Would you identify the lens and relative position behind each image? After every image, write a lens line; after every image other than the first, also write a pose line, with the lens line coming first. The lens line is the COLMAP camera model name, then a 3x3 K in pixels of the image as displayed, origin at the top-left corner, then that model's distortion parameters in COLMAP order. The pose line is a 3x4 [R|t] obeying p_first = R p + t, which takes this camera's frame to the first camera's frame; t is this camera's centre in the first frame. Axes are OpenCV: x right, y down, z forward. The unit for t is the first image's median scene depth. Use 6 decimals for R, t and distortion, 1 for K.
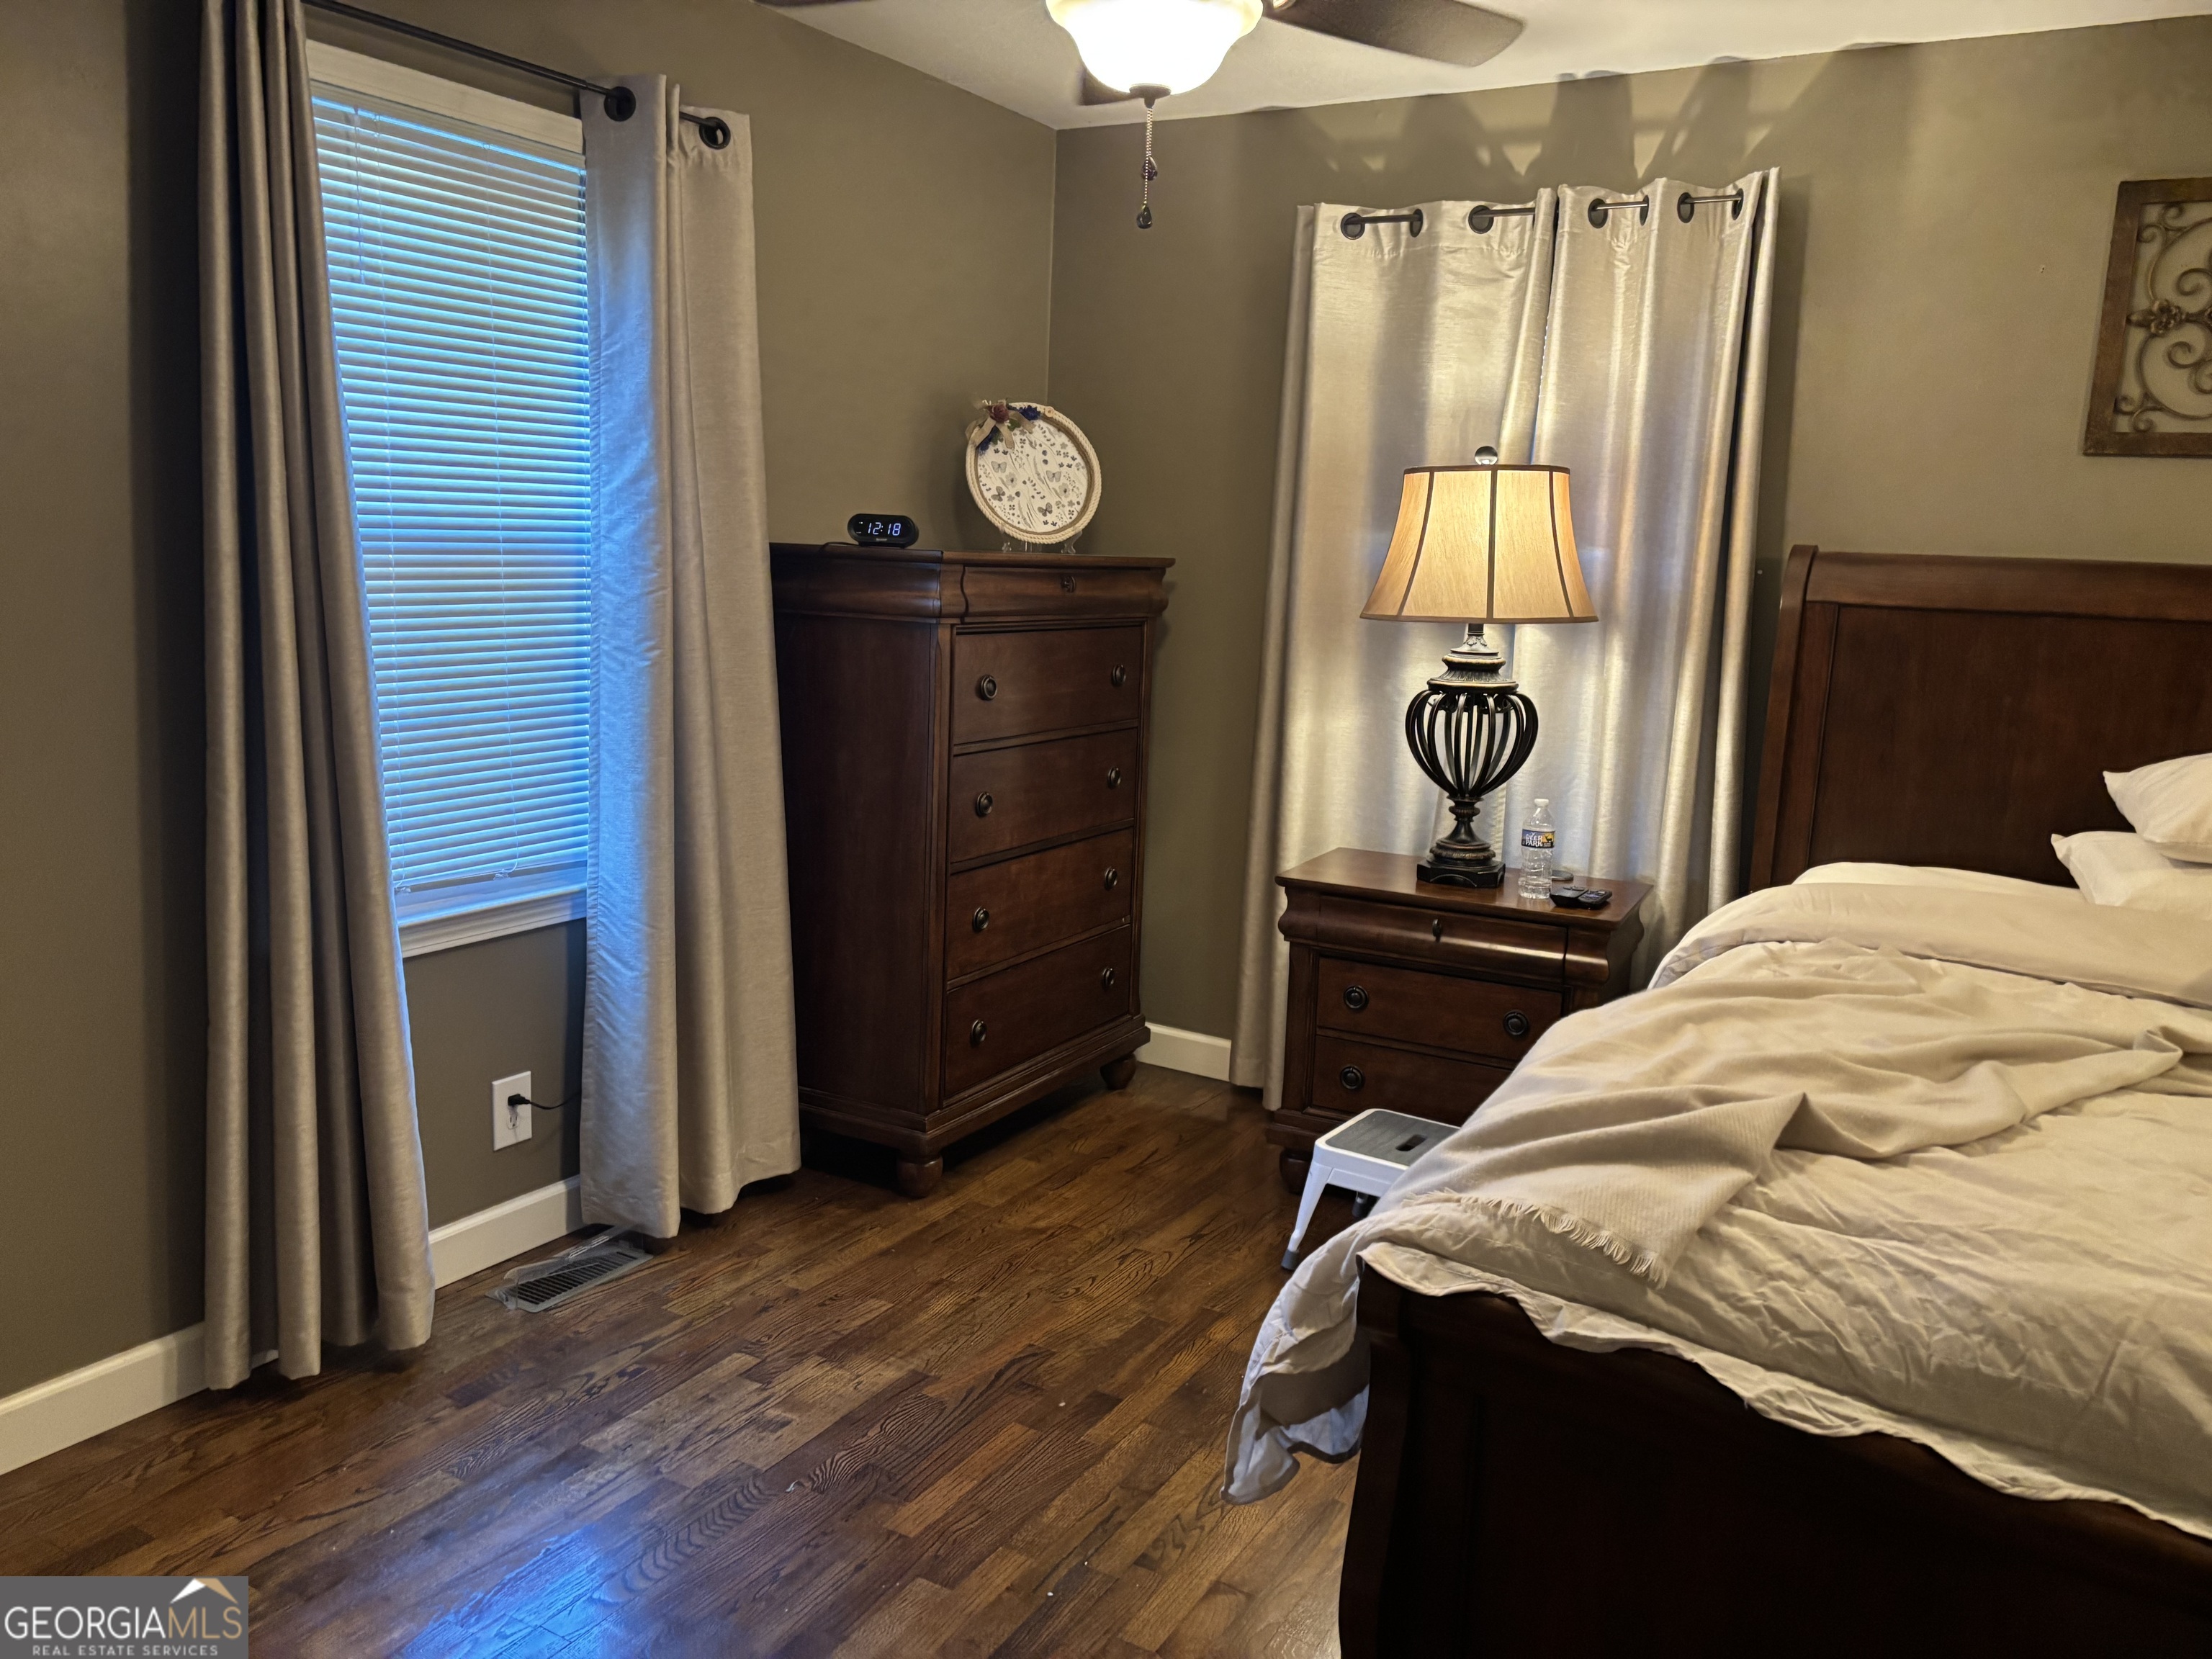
lens RADIAL K [[1650.1, 0, 1100.4], [0, 1650.1, 833.0], [0, 0, 1]] dist [0.031614, -0.052849]
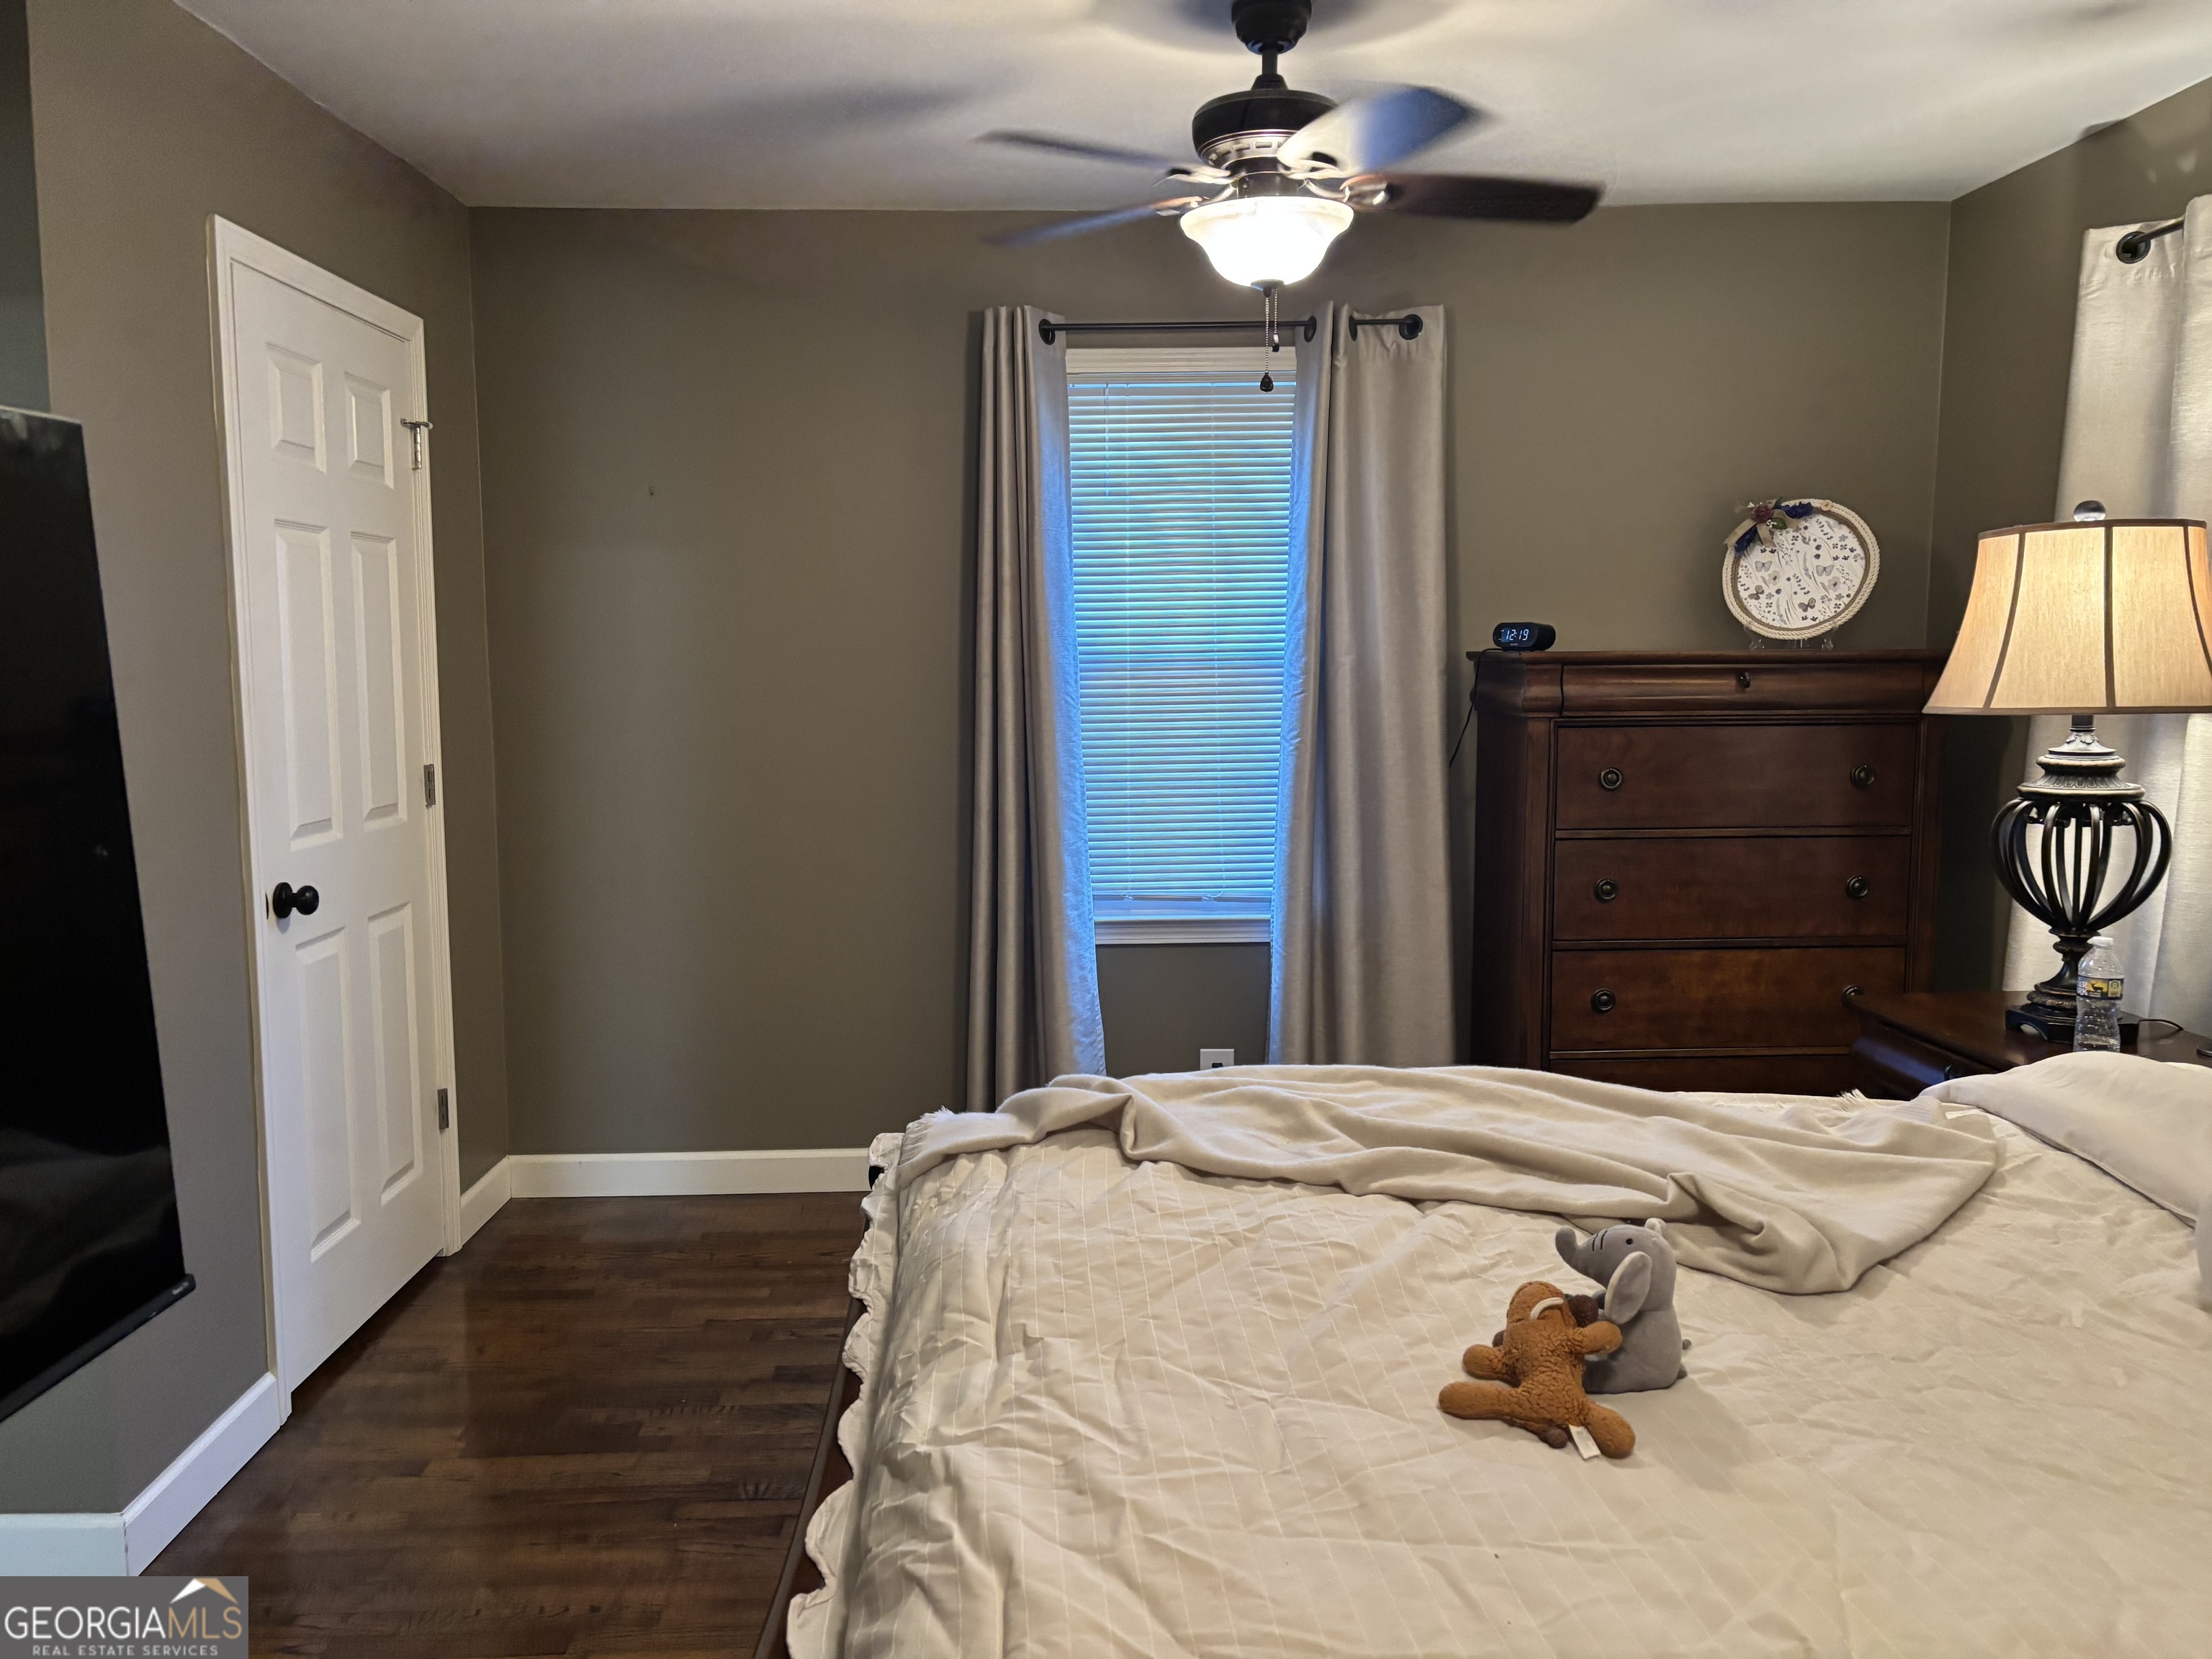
lens RADIAL K [[1650.1, 0, 1090.7], [0, 1650.1, 816.7], [0, 0, 1]] dist [0.031614, -0.052849]
pose [[0.523294, 0.046917, -0.850859, 0.605348], [-0.118304, 0.992814, -0.018014, -0.005609], [0.843900, 0.110087, 0.525085, 0.155282]]
